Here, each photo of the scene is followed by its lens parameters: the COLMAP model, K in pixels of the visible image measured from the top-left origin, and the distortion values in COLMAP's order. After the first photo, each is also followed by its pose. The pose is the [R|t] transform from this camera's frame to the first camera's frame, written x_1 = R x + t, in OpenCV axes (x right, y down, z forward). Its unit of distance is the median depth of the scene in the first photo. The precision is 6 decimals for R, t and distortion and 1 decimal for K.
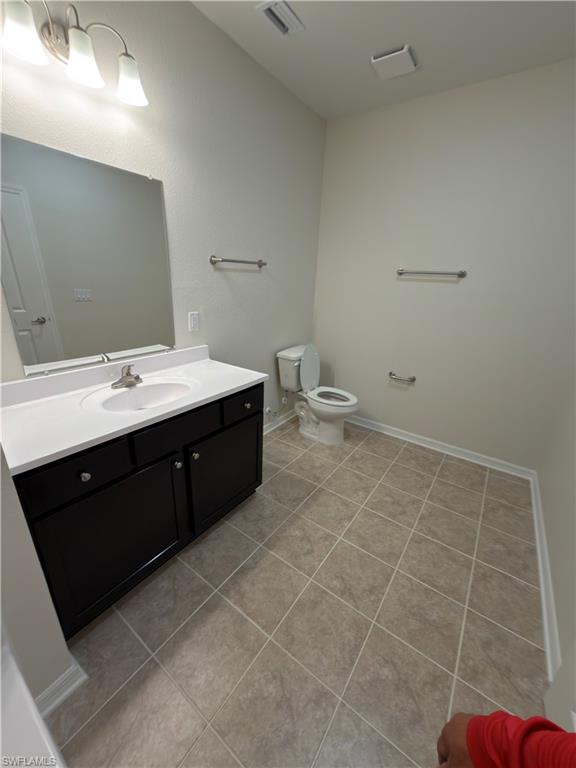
lens RADIAL K [[305.7, 0, 288.0], [0, 305.7, 384.0], [0, 0, 1]] dist [-0.002554, -0.000312]
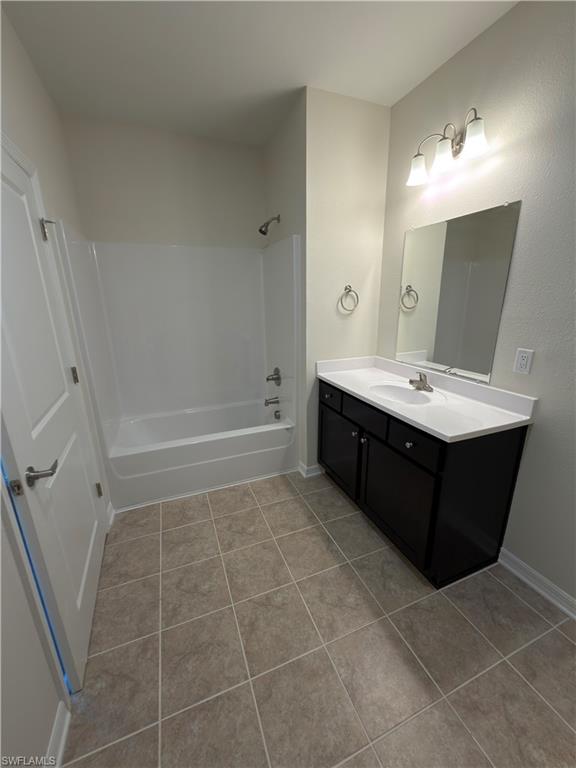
lens RADIAL K [[305.7, 0, 288.0], [0, 305.7, 384.0], [0, 0, 1]] dist [-0.002554, -0.000312]
pose [[-0.541750, 0.188539, -0.819121, 0.801089], [-0.294312, 0.870277, 0.394966, -0.349678], [0.787329, 0.455050, -0.415984, 1.087299]]
